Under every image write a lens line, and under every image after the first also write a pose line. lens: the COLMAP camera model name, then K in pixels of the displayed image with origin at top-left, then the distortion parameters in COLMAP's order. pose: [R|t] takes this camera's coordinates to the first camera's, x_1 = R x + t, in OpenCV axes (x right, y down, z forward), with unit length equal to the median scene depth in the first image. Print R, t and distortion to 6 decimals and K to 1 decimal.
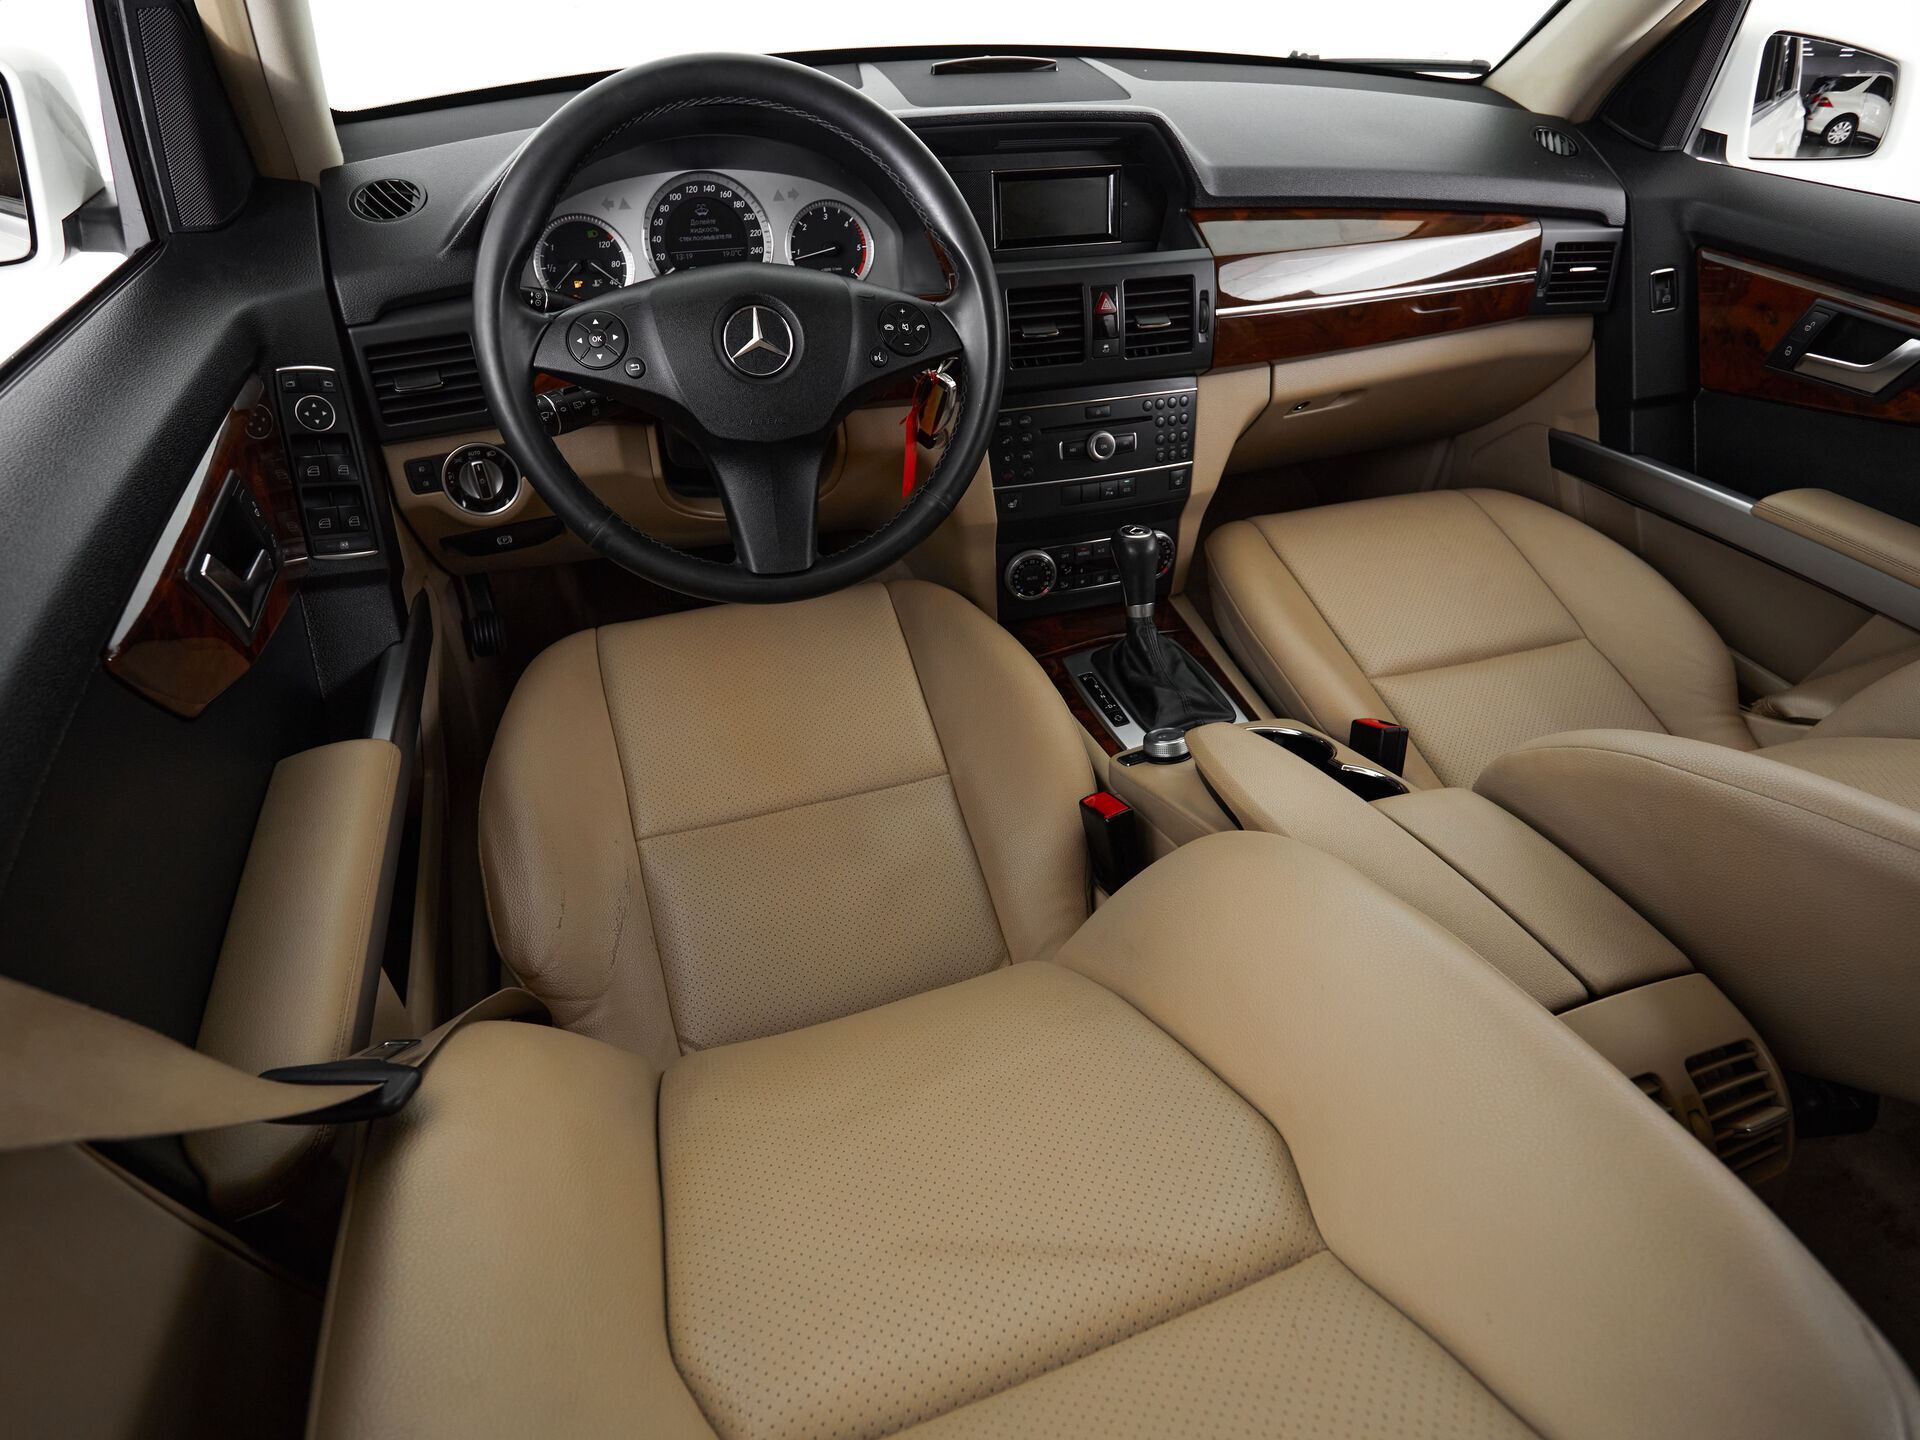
lens RADIAL K [[1056.5, 0, 960.0], [0, 1056.5, 720.0], [0, 0, 1]] dist [-0.002392, -0.000753]
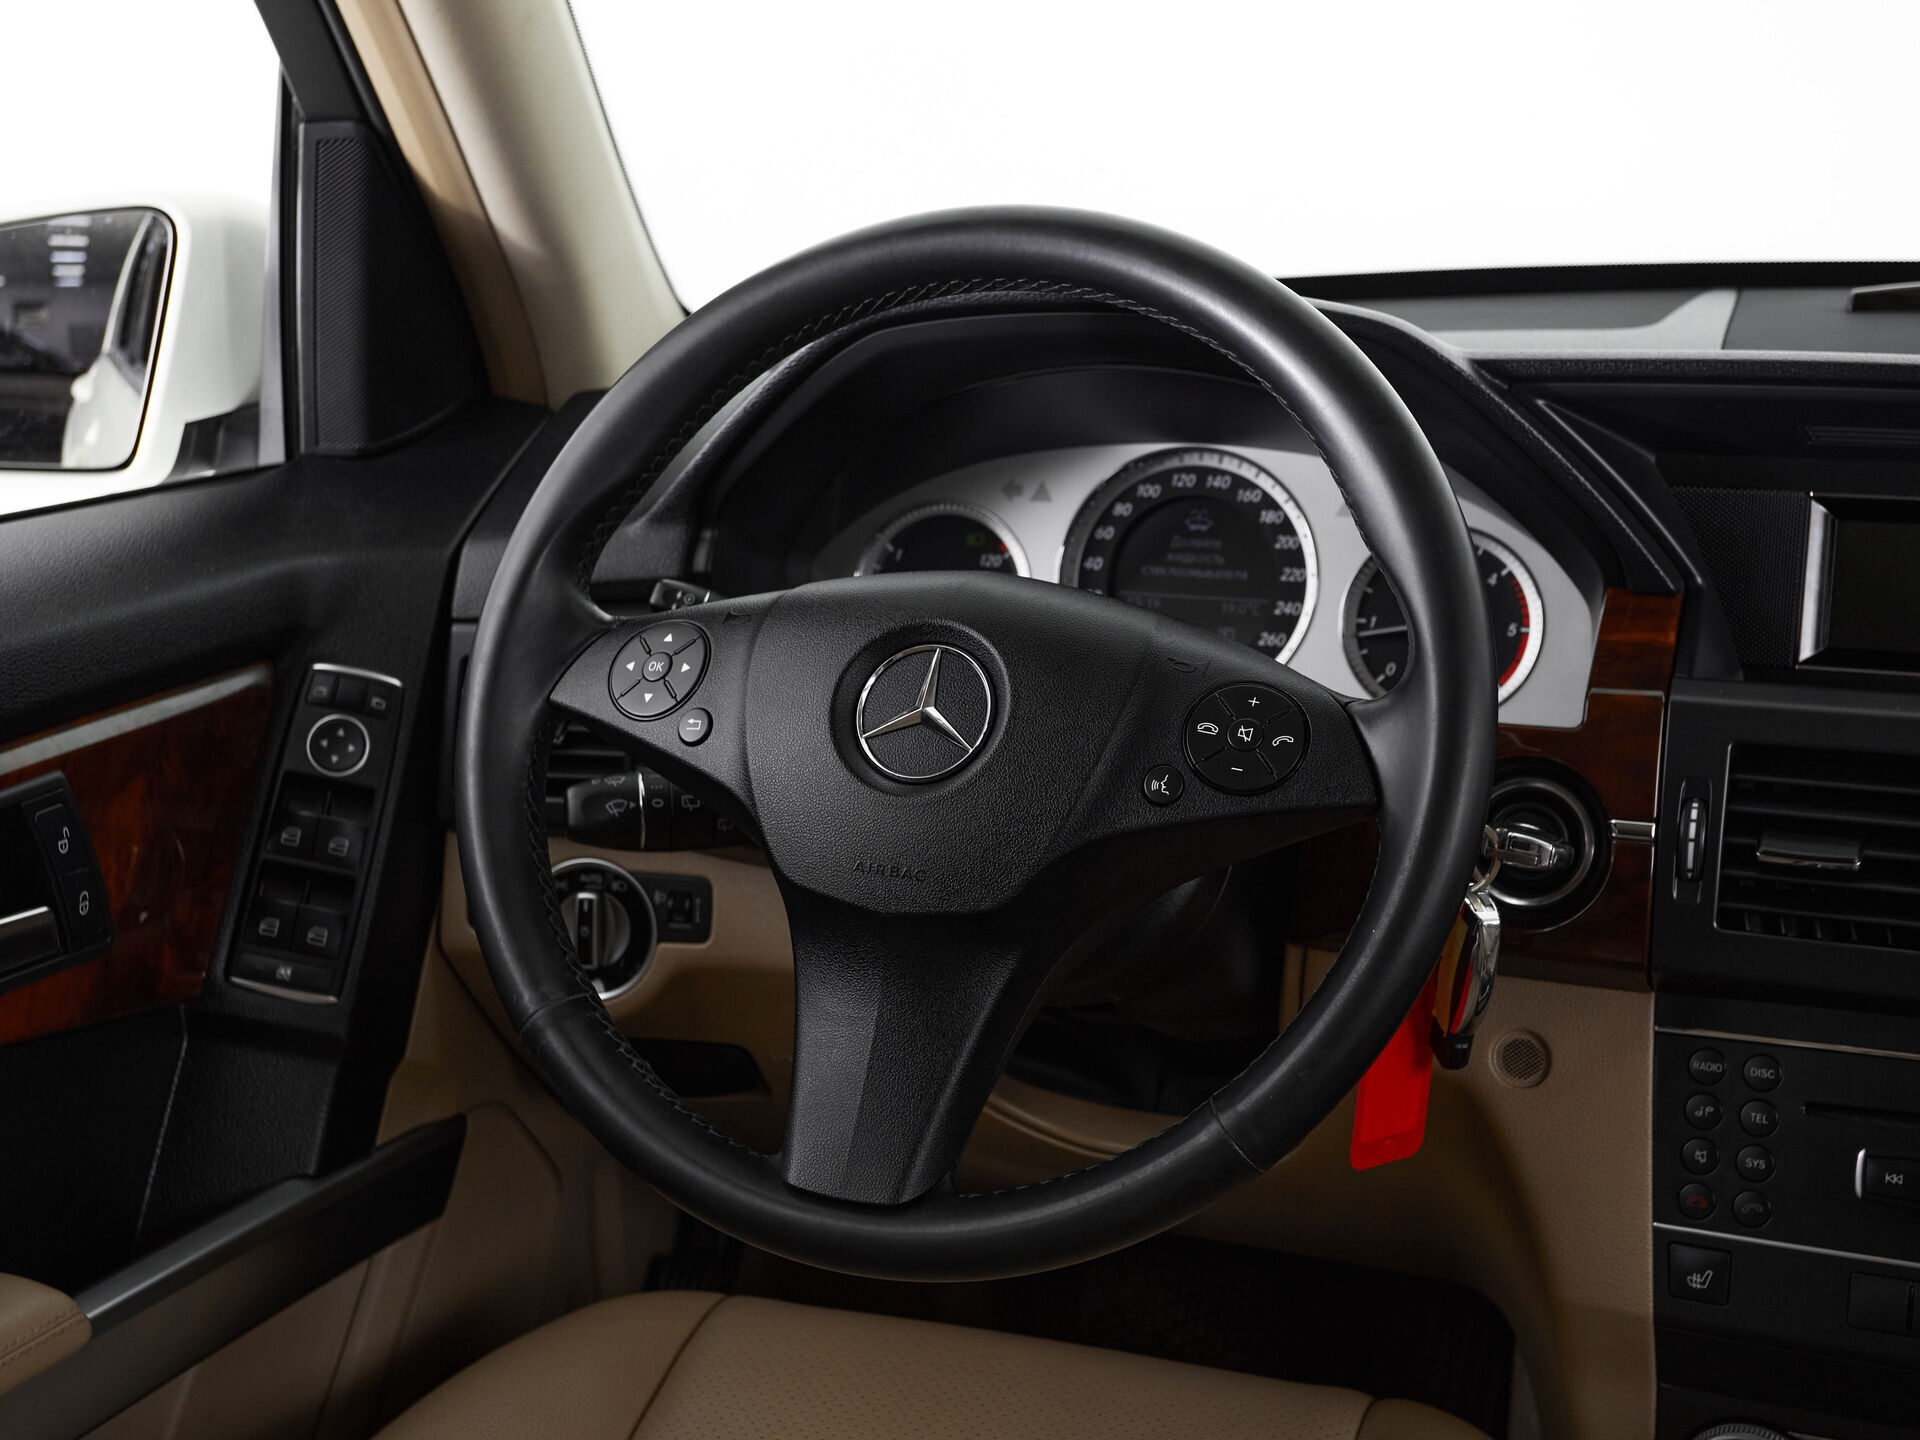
lens RADIAL K [[2611.5, 0, 921.4], [0, 2611.5, 725.0], [0, 0, 1]] dist [0.020484, 0.044705]
pose [[0.777701, 0.124052, -0.616273, 0.403073], [-0.370887, 0.882079, -0.290481, -0.007619], [0.507567, 0.454475, 0.732003, 0.105284]]
